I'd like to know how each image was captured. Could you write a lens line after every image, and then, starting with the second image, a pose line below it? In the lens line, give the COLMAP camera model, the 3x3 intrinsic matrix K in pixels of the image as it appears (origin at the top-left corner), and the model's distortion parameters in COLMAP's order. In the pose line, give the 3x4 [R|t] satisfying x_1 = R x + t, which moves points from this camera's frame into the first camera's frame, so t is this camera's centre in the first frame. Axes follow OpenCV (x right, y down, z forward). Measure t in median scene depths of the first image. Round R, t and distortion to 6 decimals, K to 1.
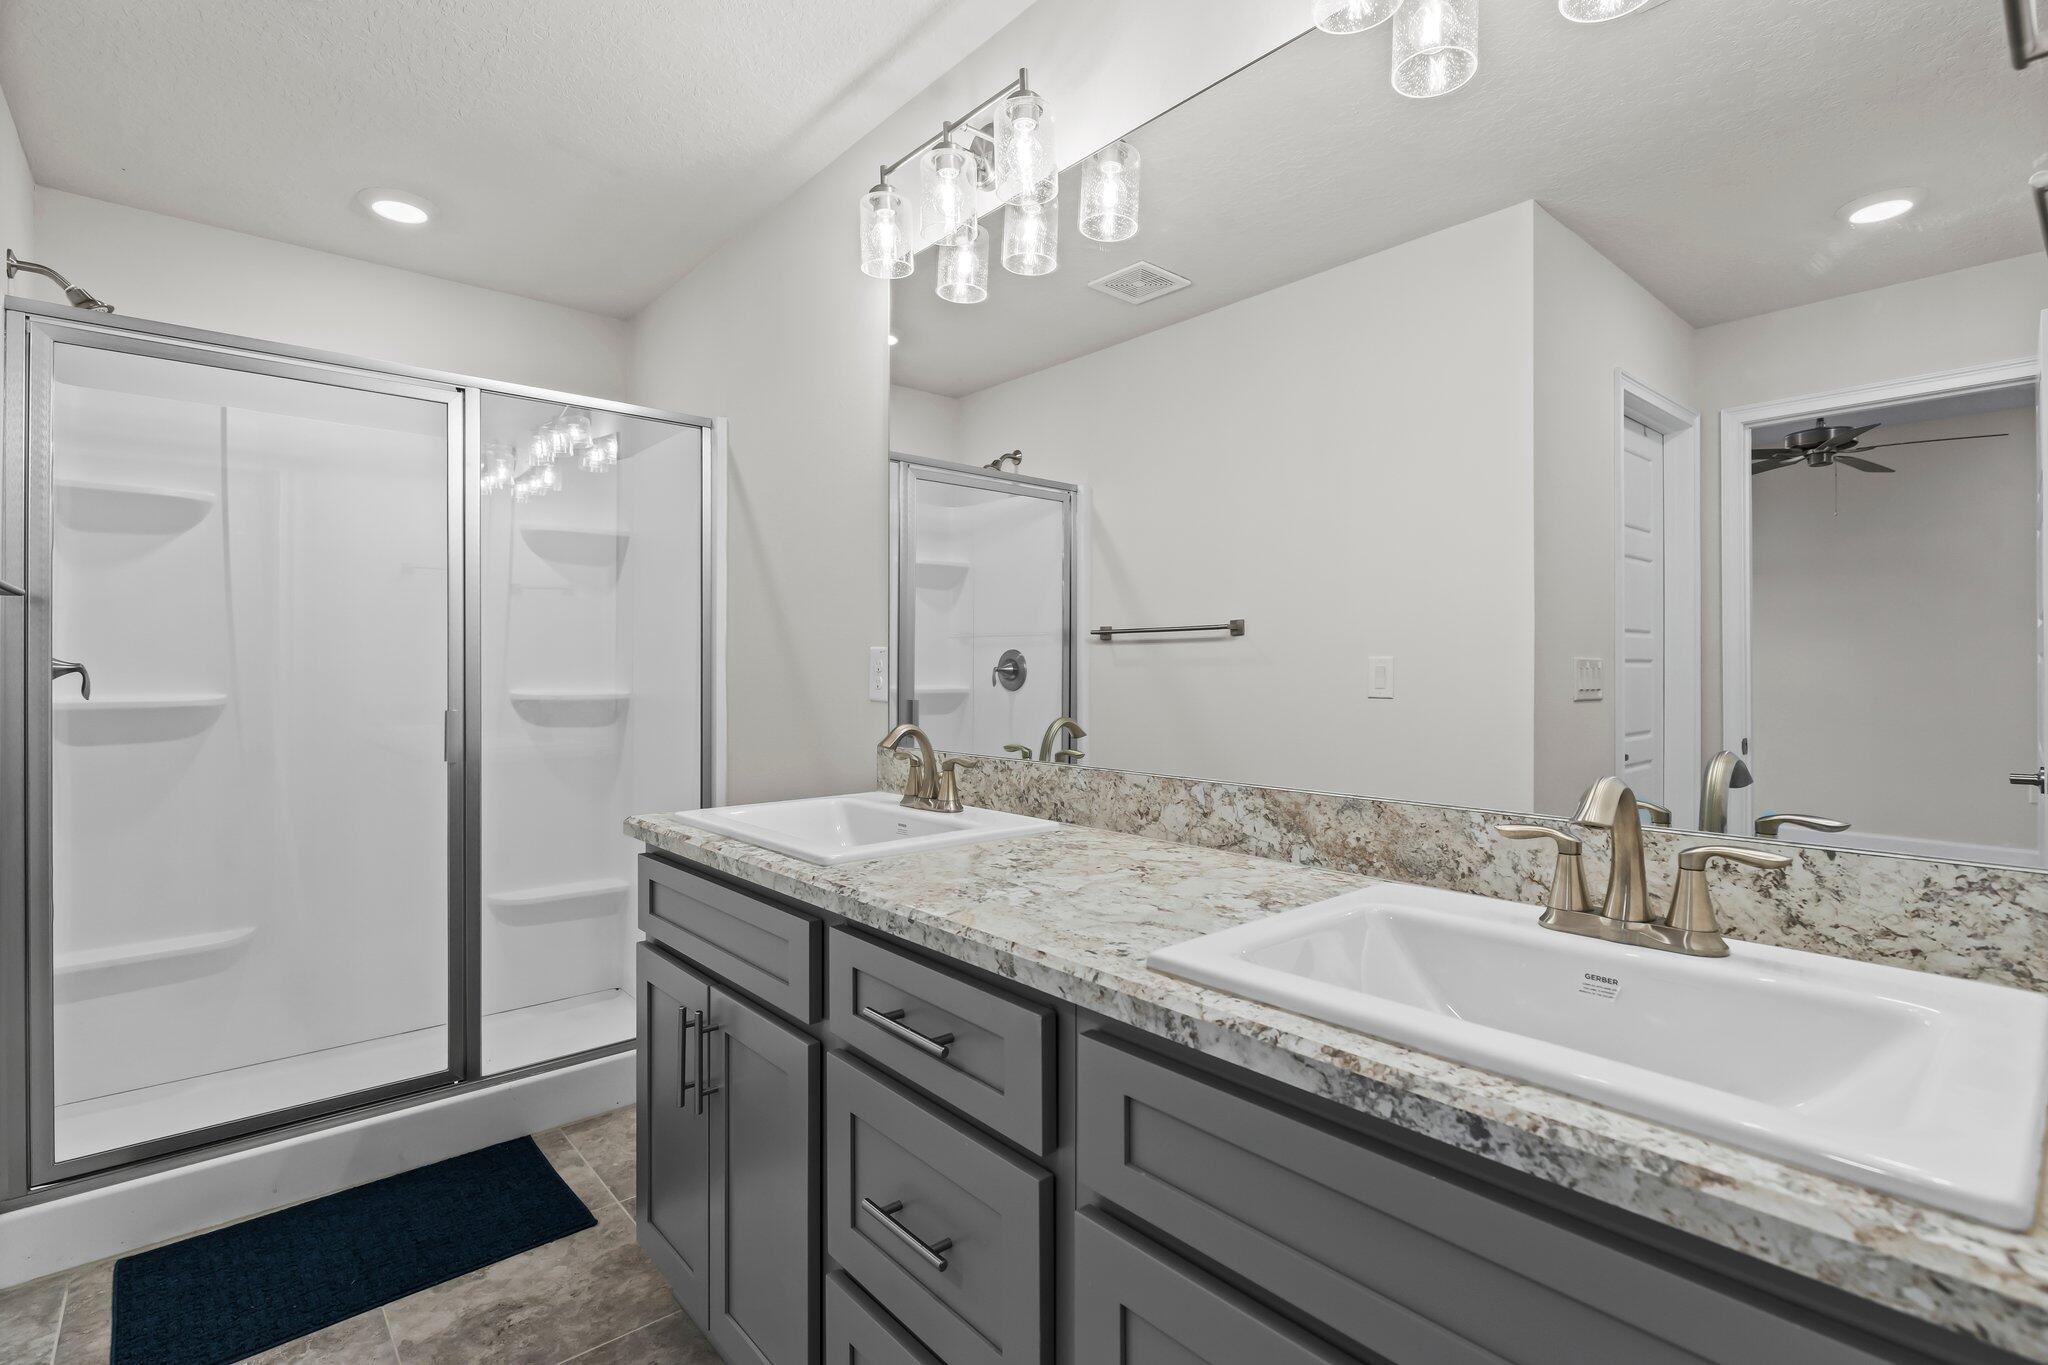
lens RADIAL K [[958.3, 0, 1025.0], [0, 958.3, 674.2], [0, 0, 1]] dist [-0.004429, -0.000628]
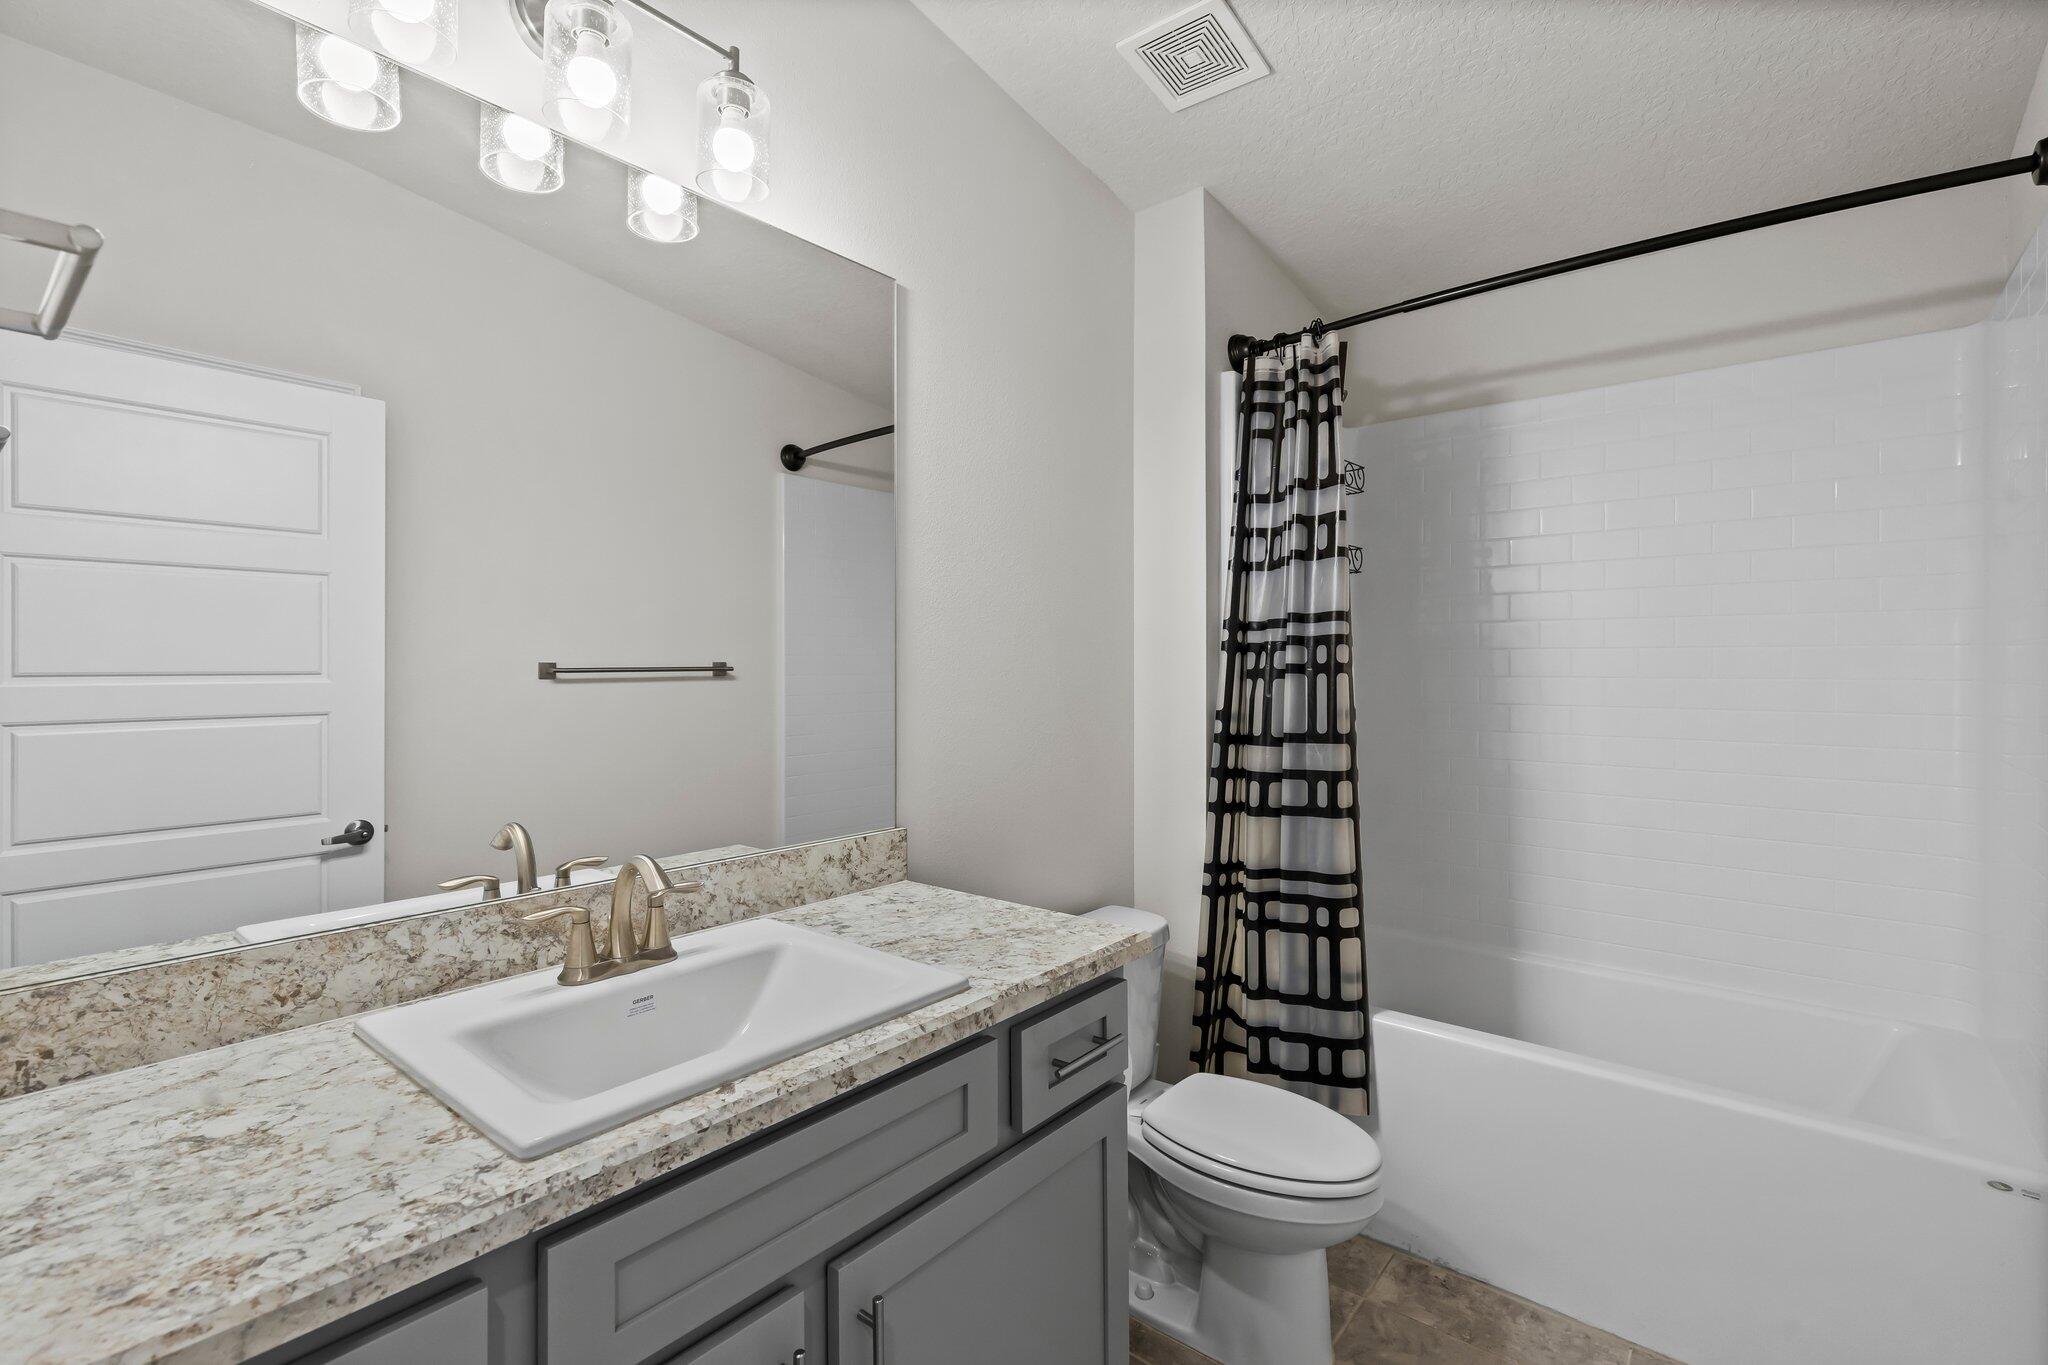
lens RADIAL K [[922.9, 0, 1022.7], [0, 922.9, 677.3], [0, 0, 1]] dist [0.000224, 0.000430]
pose [[-0.176832, -0.002861, 0.984237, -0.721786], [0.005673, 0.999976, 0.003926, -0.099990], [-0.984225, 0.006277, -0.176812, 0.666354]]
